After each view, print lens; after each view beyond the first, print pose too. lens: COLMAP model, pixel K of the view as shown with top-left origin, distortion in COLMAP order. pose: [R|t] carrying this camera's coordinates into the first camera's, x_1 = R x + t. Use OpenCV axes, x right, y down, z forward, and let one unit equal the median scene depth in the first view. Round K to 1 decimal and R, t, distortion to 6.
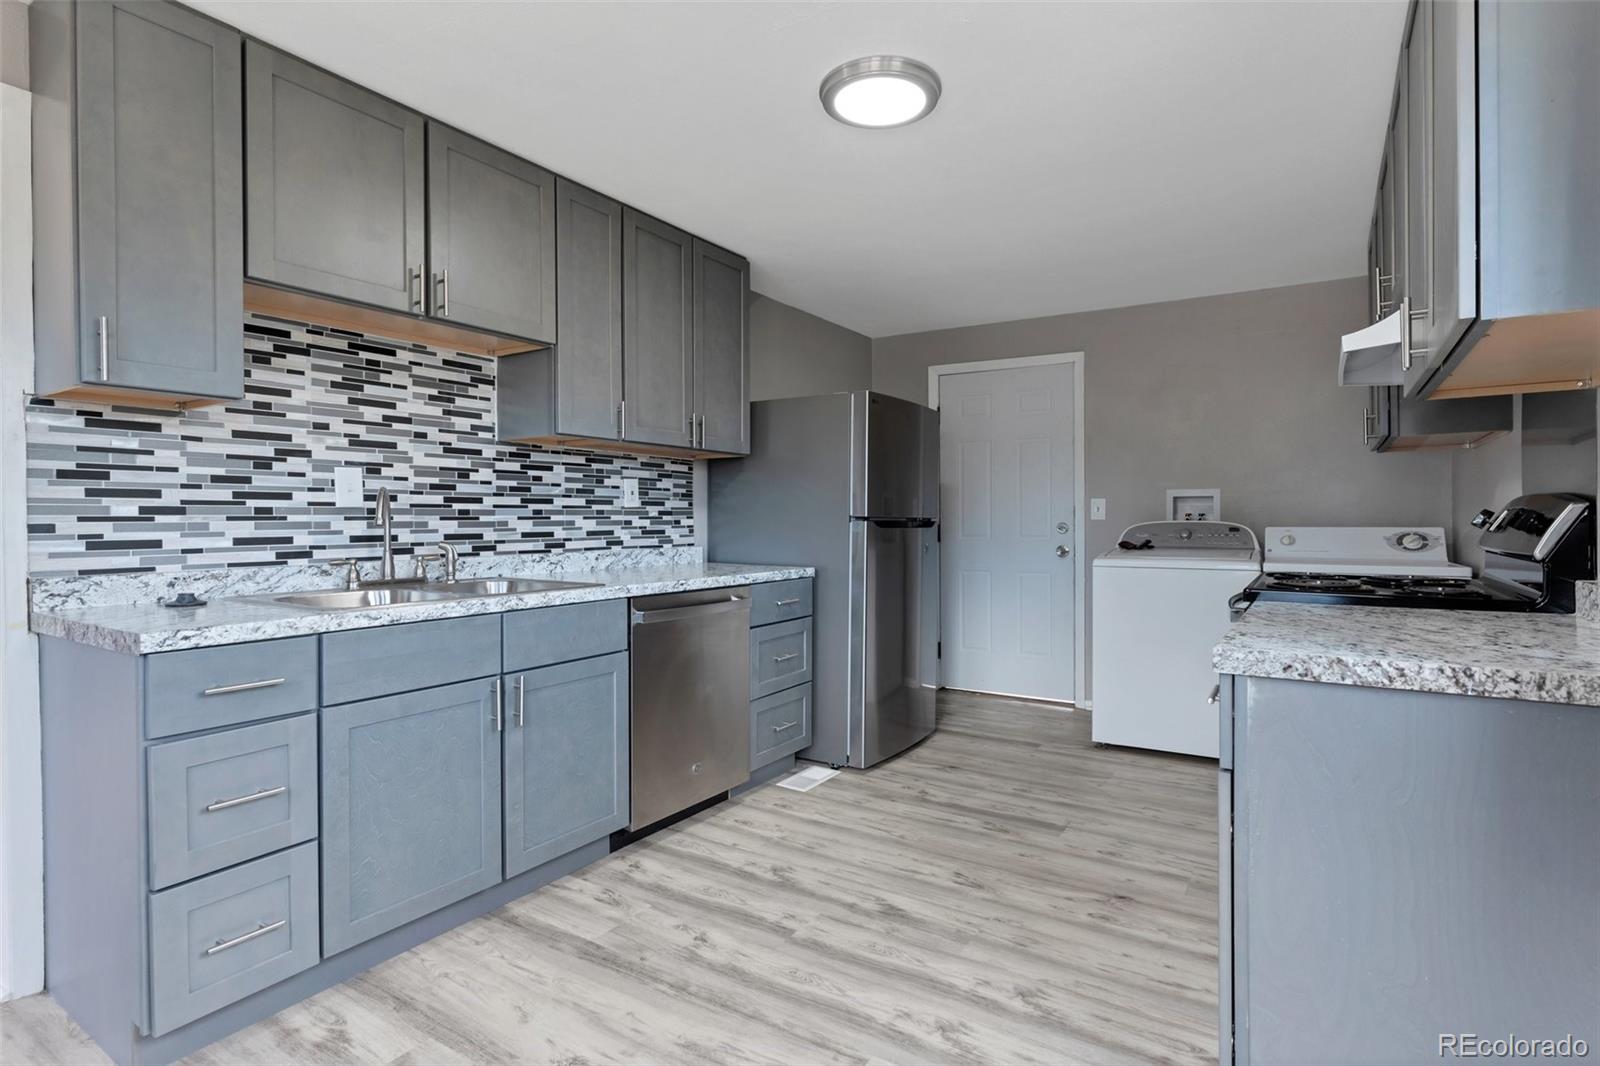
lens RADIAL K [[778.3, 0, 800.0], [0, 778.3, 533.0], [0, 0, 1]] dist [0.000745, 0.000262]
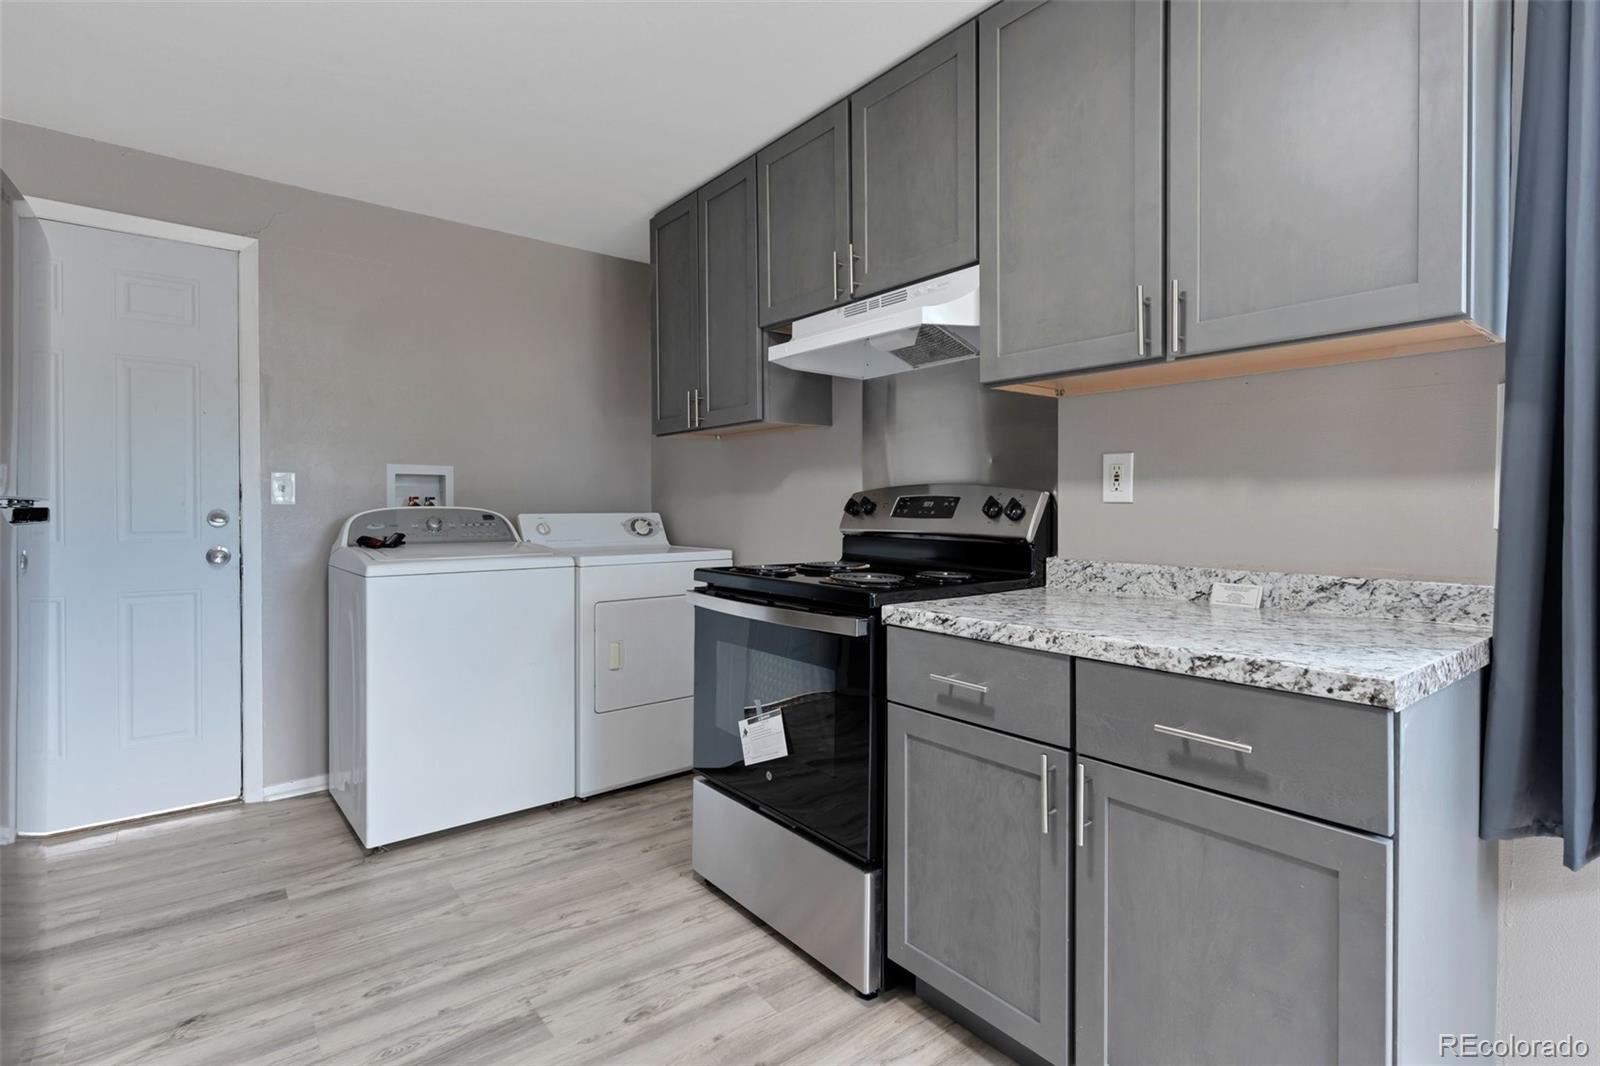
lens RADIAL K [[803.8, 0, 752.6], [0, 803.8, 516.2], [0, 0, 1]] dist [0.002898, -0.000077]
pose [[0.332857, -0.010352, 0.942921, -0.155294], [0.014326, 0.999880, 0.005920, -0.007369], [-0.942869, 0.011538, 0.332965, 0.518722]]
